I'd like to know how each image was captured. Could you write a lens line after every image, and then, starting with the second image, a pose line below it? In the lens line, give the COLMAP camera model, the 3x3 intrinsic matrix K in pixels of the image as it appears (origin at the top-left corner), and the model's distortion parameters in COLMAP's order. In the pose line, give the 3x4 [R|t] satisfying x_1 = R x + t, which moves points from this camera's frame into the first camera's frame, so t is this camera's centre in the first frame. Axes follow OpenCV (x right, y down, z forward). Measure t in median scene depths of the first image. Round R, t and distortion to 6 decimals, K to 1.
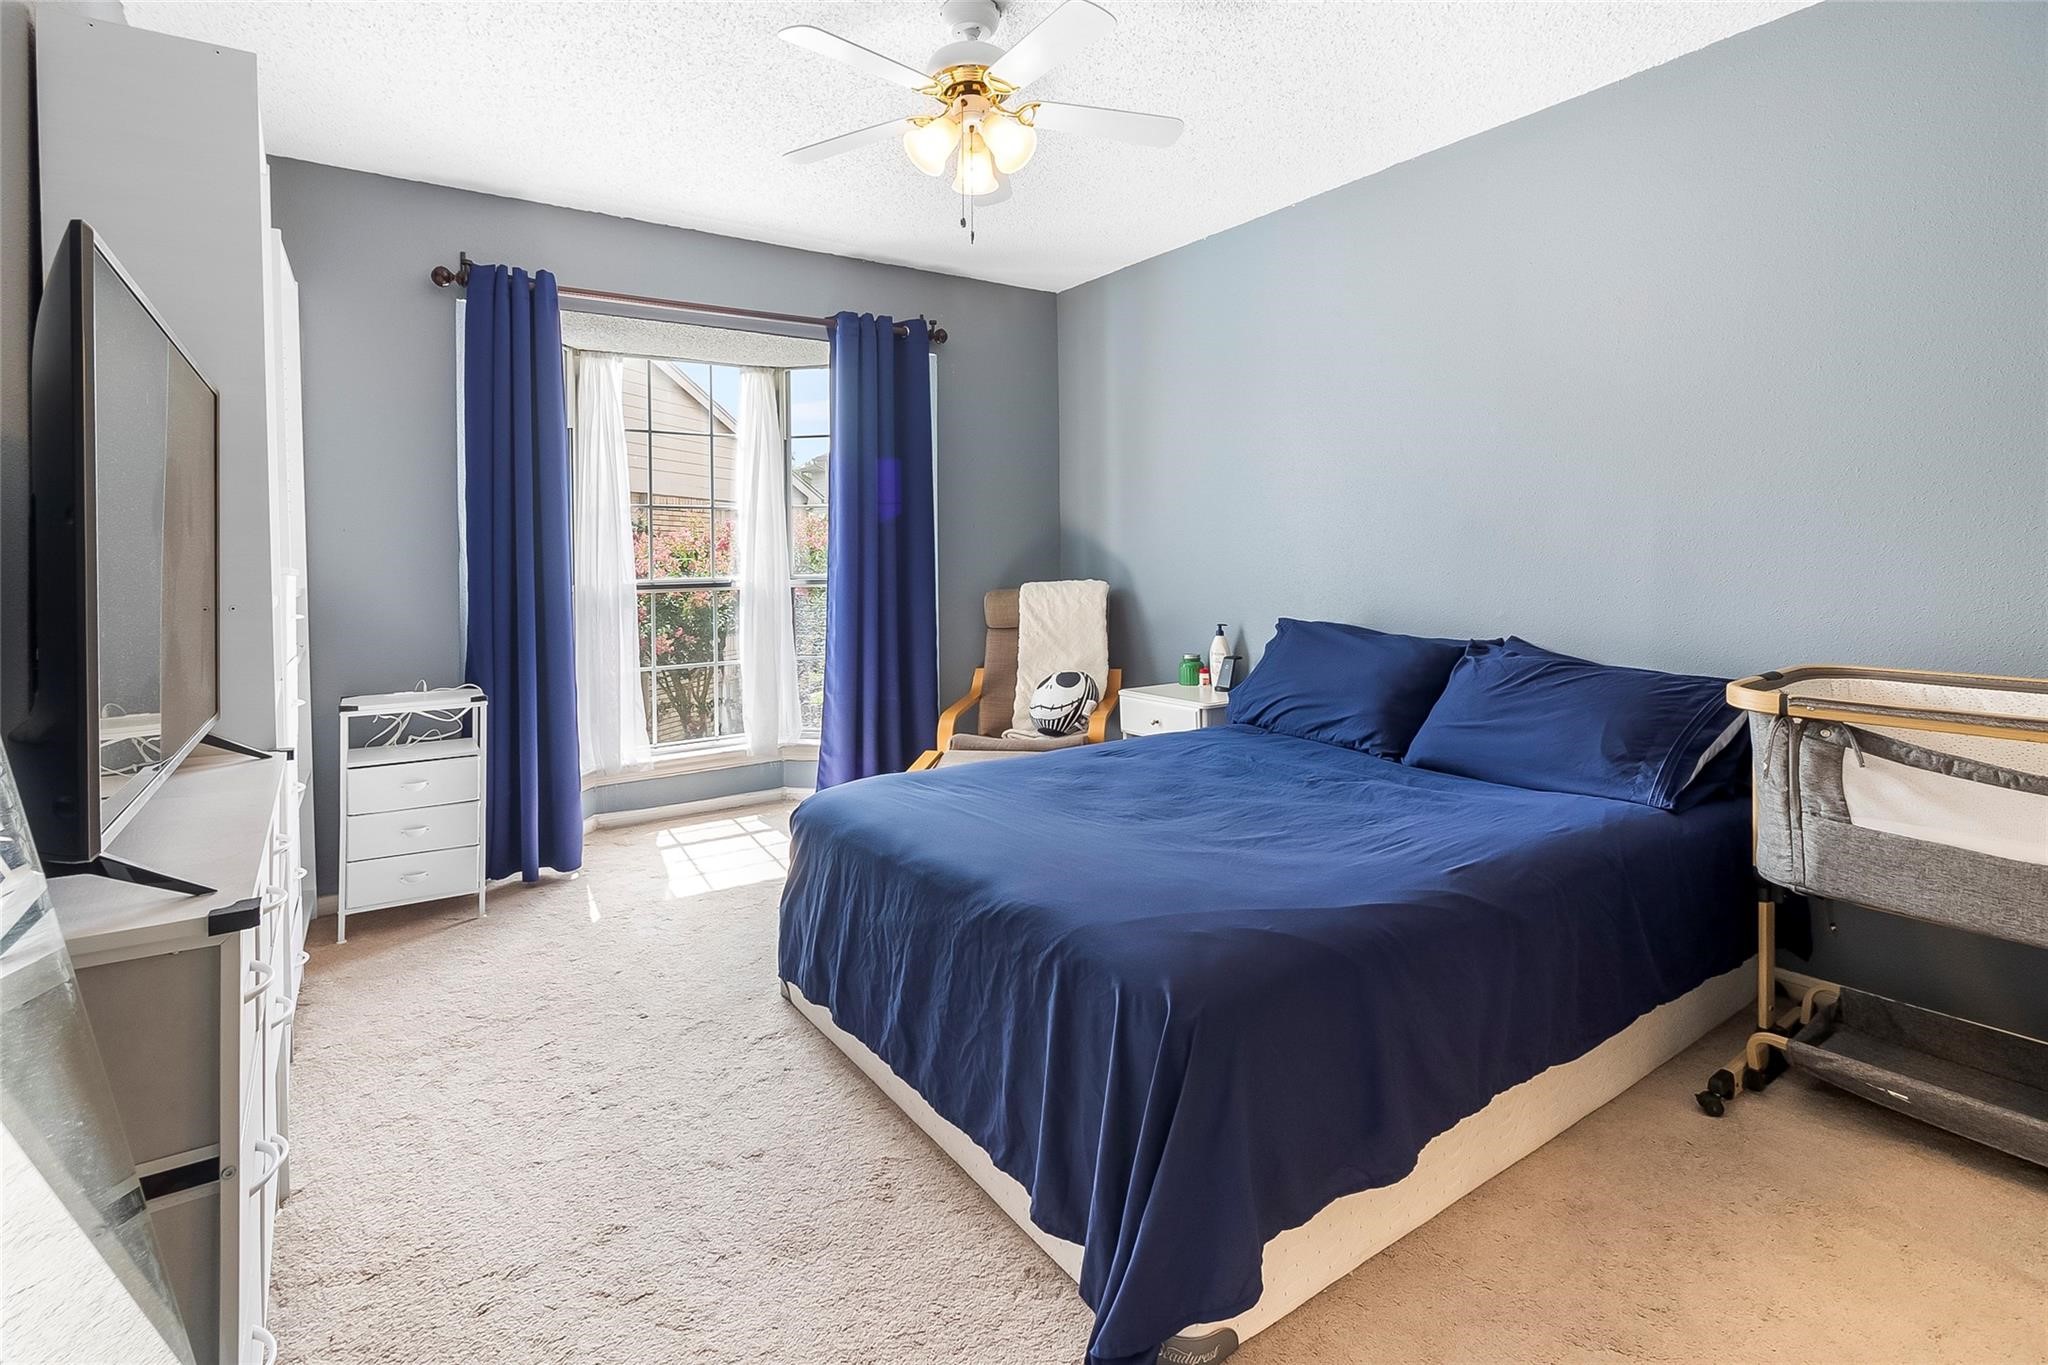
lens RADIAL K [[973.6, 0, 1023.3], [0, 973.6, 564.6], [0, 0, 1]] dist [-0.000225, 0.000108]
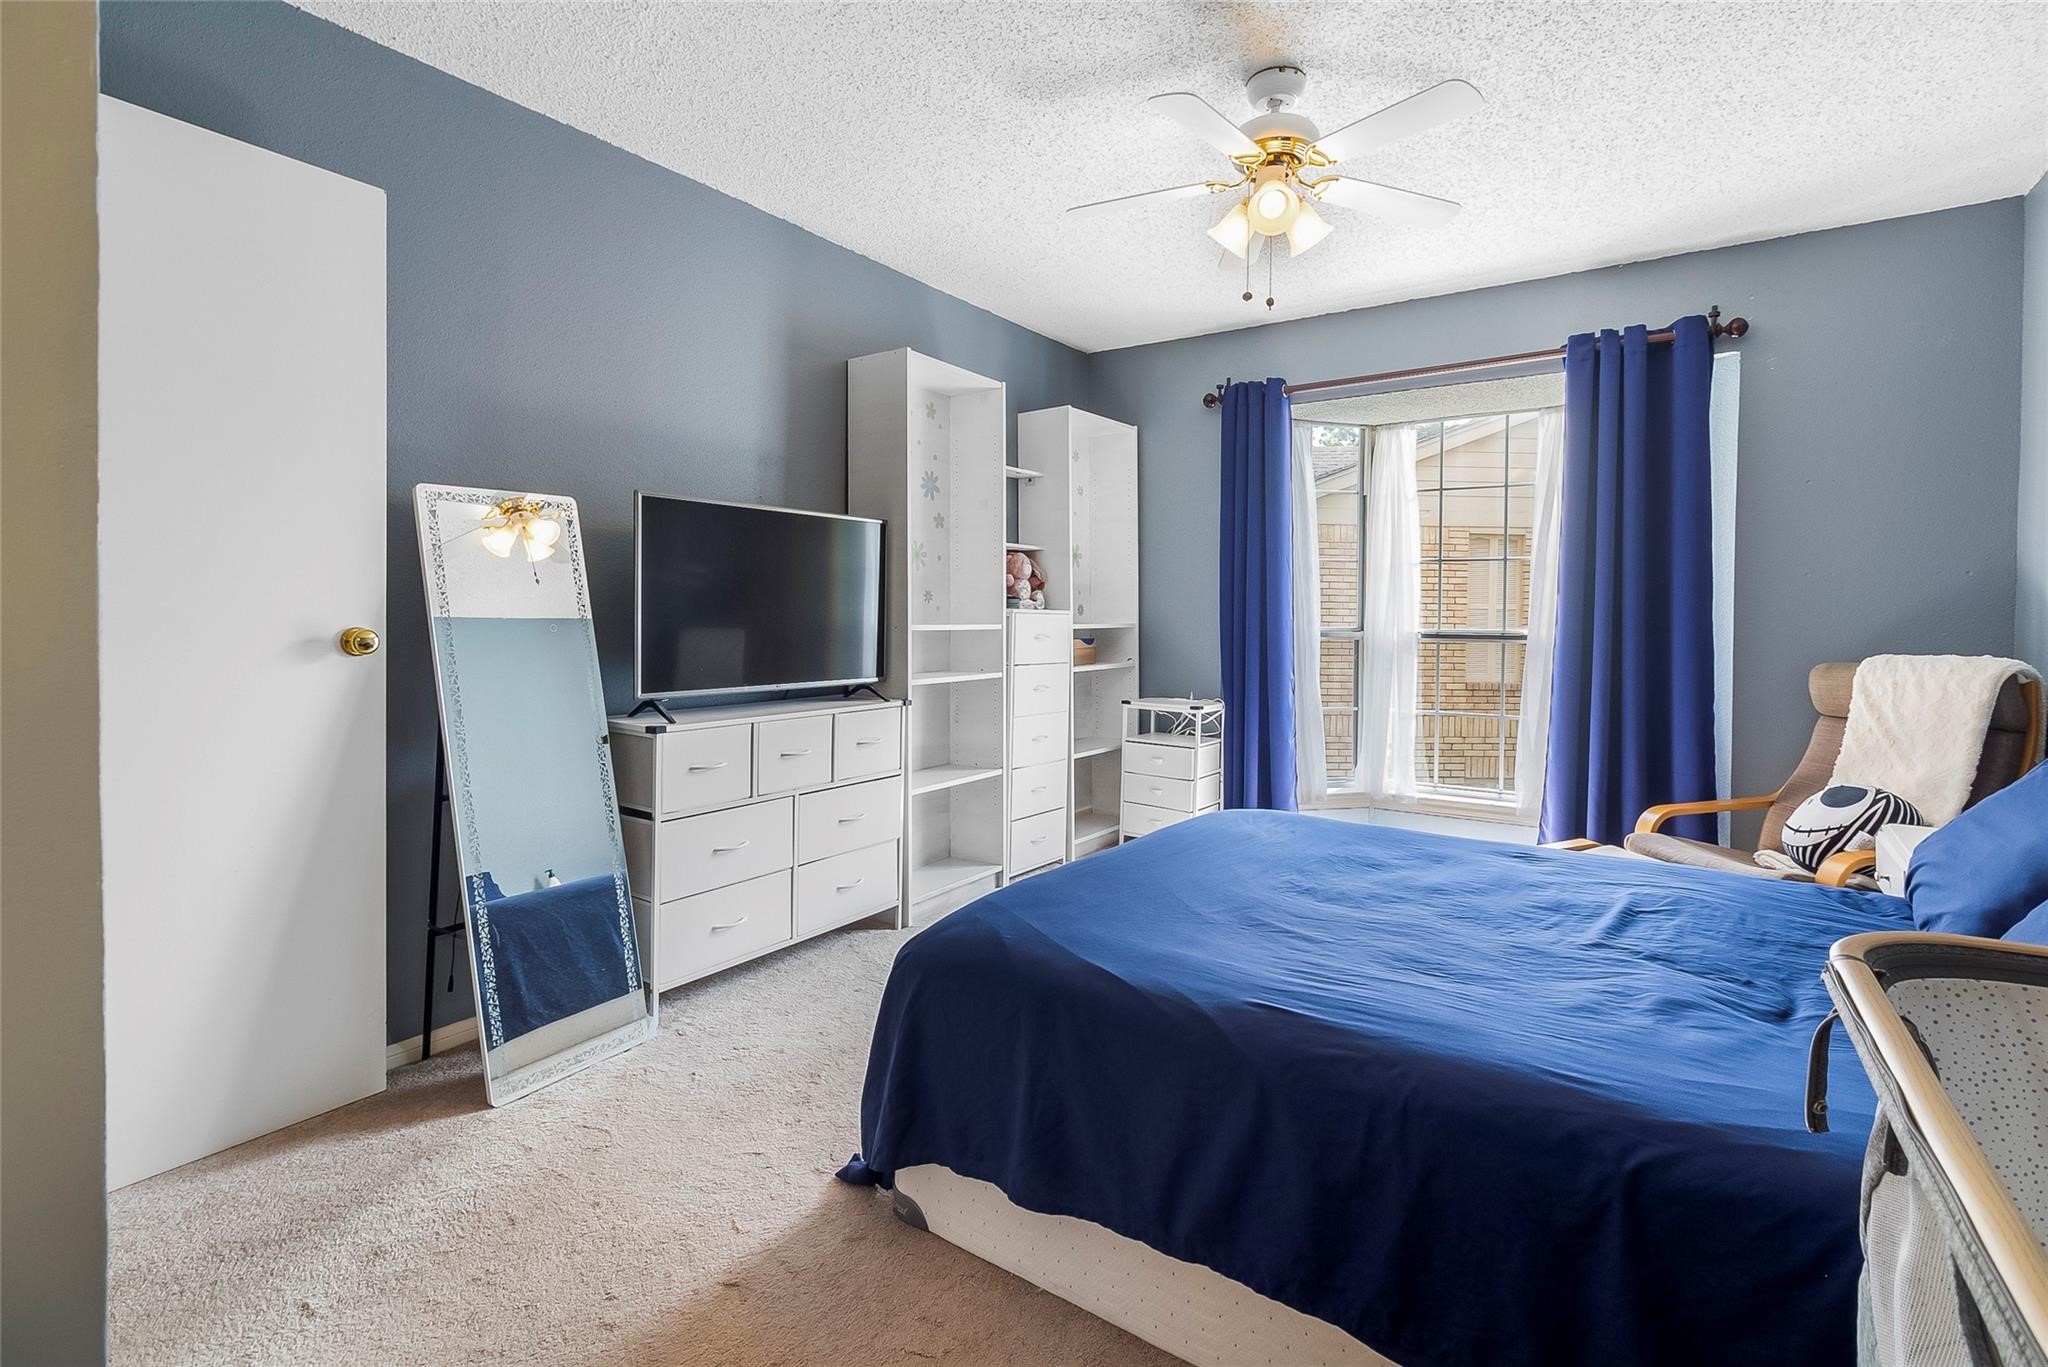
lens RADIAL K [[952.5, 0, 1022.8], [0, 952.5, 624.6], [0, 0, 1]] dist [0.001319, 0.000018]
pose [[0.359283, 0.032859, -0.932650, 0.437691], [-0.023205, 0.999385, 0.026271, -0.006730], [0.932940, 0.012203, 0.359825, 0.209811]]
